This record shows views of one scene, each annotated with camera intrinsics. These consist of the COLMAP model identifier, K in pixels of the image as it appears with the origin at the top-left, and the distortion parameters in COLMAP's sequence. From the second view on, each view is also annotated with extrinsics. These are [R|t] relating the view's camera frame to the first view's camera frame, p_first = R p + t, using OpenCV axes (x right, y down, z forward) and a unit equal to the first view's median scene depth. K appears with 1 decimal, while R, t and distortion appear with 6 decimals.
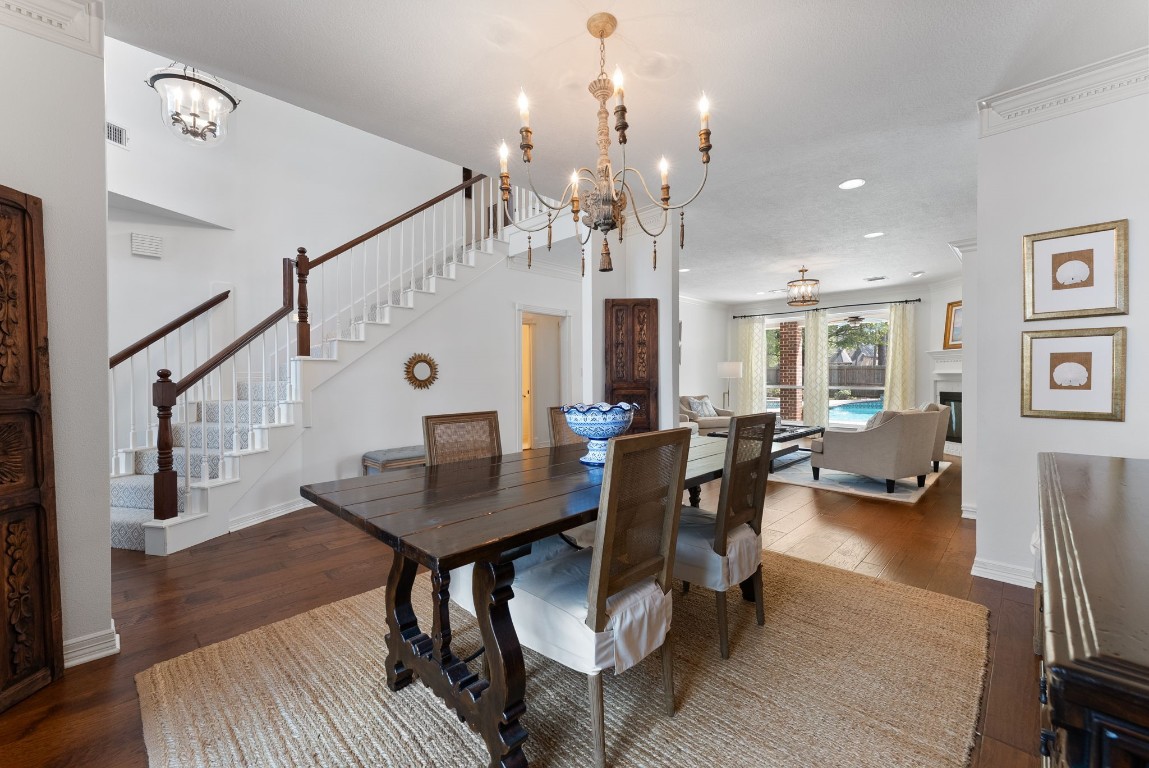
lens RADIAL K [[465.5, 0, 574.5], [0, 465.5, 384.0], [0, 0, 1]] dist [0.000458, -0.000195]
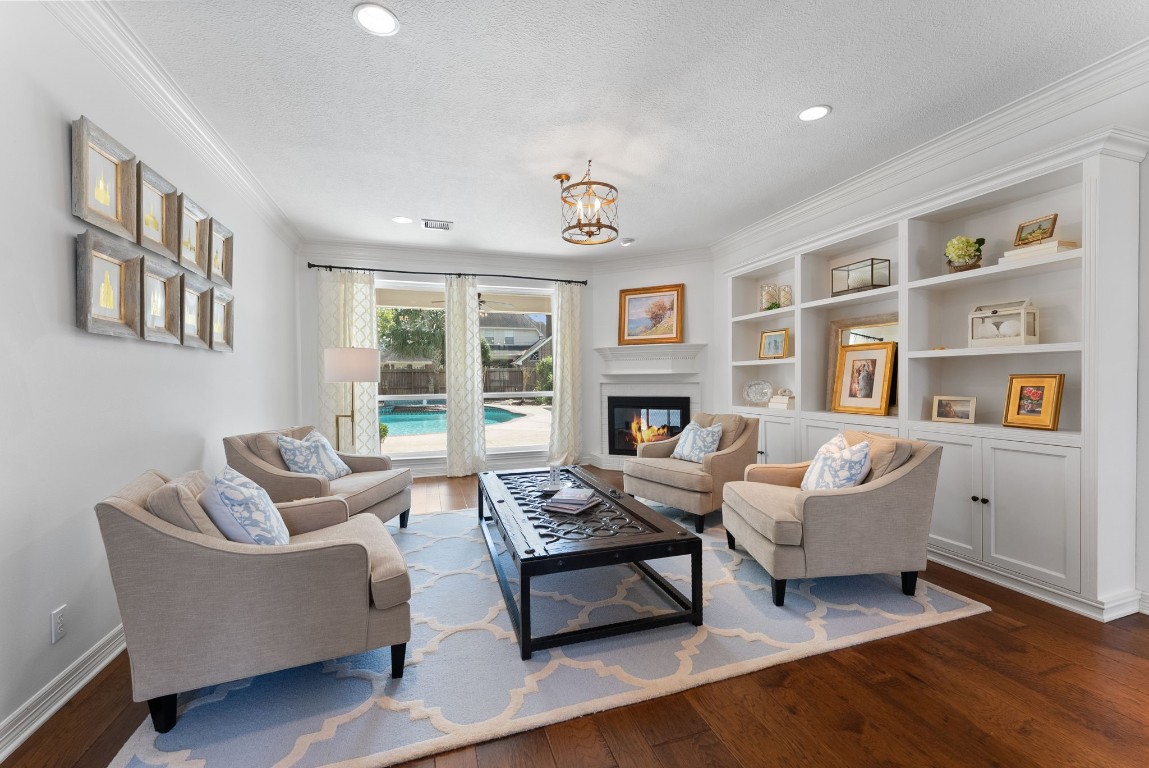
lens RADIAL K [[465.5, 0, 574.5], [0, 465.5, 384.0], [0, 0, 1]] dist [0.000458, -0.000195]
pose [[0.455030, -0.013822, 0.890369, 0.020532], [0.021994, 0.999749, 0.004280, -0.010043], [-0.890205, 0.017635, 0.455219, 0.636903]]
